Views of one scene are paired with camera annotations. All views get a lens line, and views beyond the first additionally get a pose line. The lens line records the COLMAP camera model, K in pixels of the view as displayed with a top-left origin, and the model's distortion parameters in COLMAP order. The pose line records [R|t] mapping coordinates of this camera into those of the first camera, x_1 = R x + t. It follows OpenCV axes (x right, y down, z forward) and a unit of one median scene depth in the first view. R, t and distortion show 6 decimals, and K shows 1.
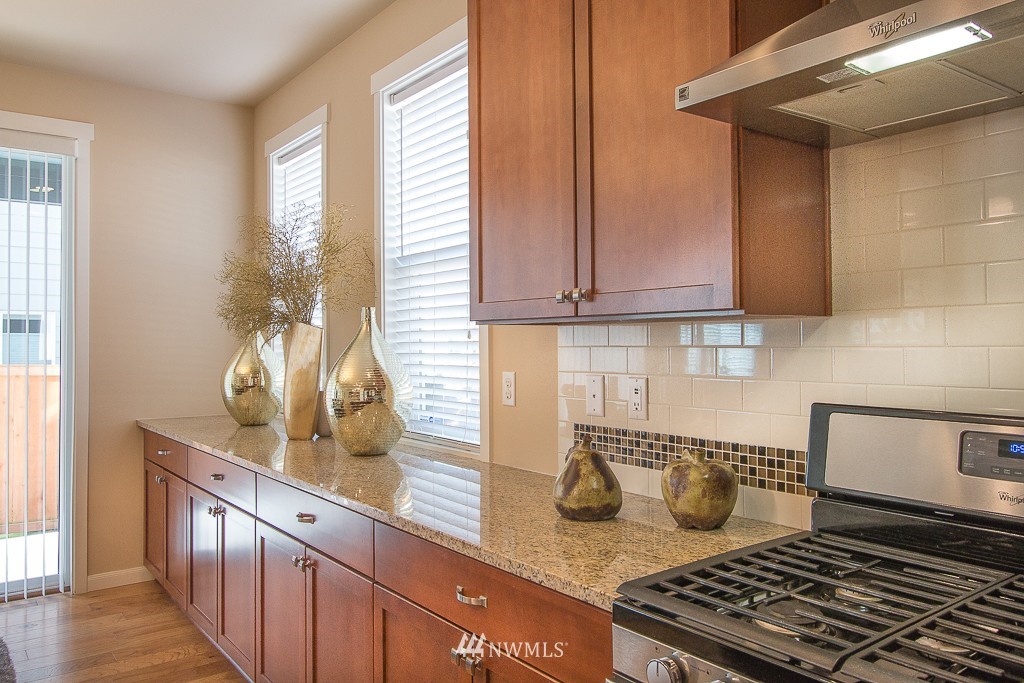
lens RADIAL K [[779.9, 0, 478.3], [0, 779.9, 340.3], [0, 0, 1]] dist [-0.007116, 0.002759]
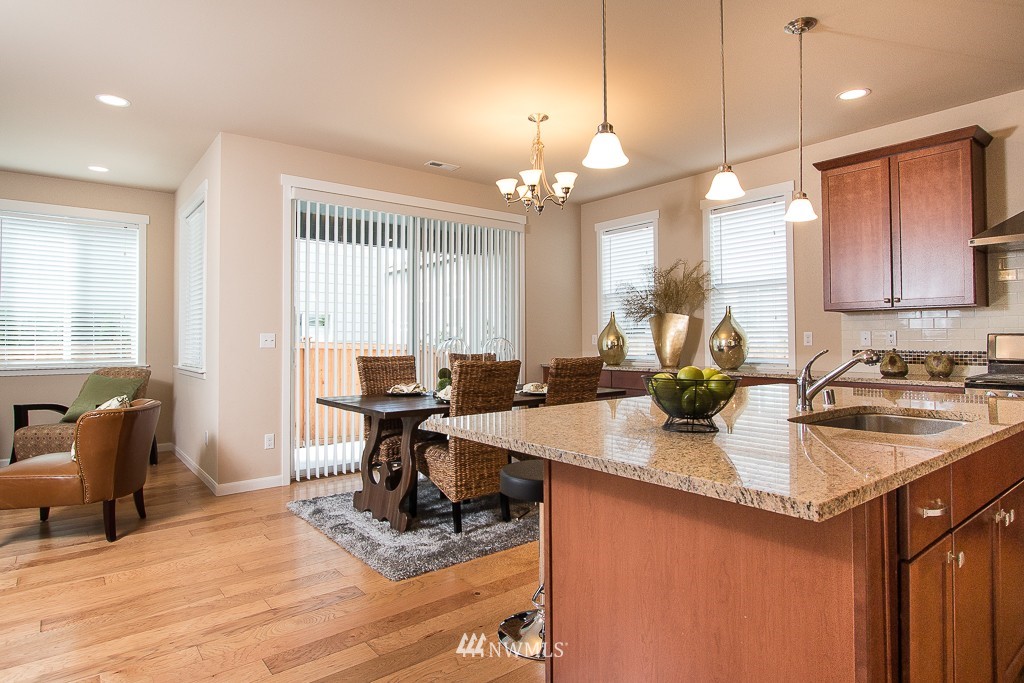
lens RADIAL K [[564.2, 0, 514.3], [0, 564.2, 324.5], [0, 0, 1]] dist [-0.006434, 0.005094]
pose [[0.997704, 0.007700, 0.067291, -1.279583], [-0.006035, 0.999671, -0.024913, 0.085683], [-0.067461, 0.024450, 0.997422, -0.902429]]
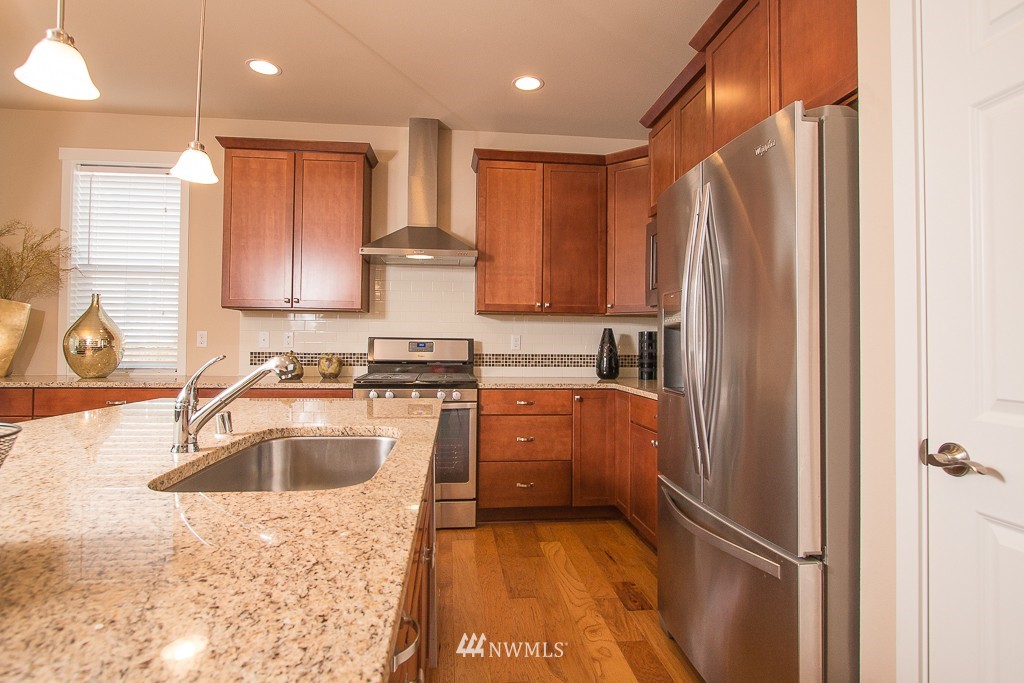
lens RADIAL K [[564.2, 0, 518.8], [0, 564.2, 332.8], [0, 0, 1]] dist [-0.006434, 0.005094]
pose [[0.490005, 0.033125, 0.871090, -1.114863], [-0.018325, 0.999448, -0.027698, 0.091177], [-0.871527, -0.002391, 0.490342, -0.641606]]
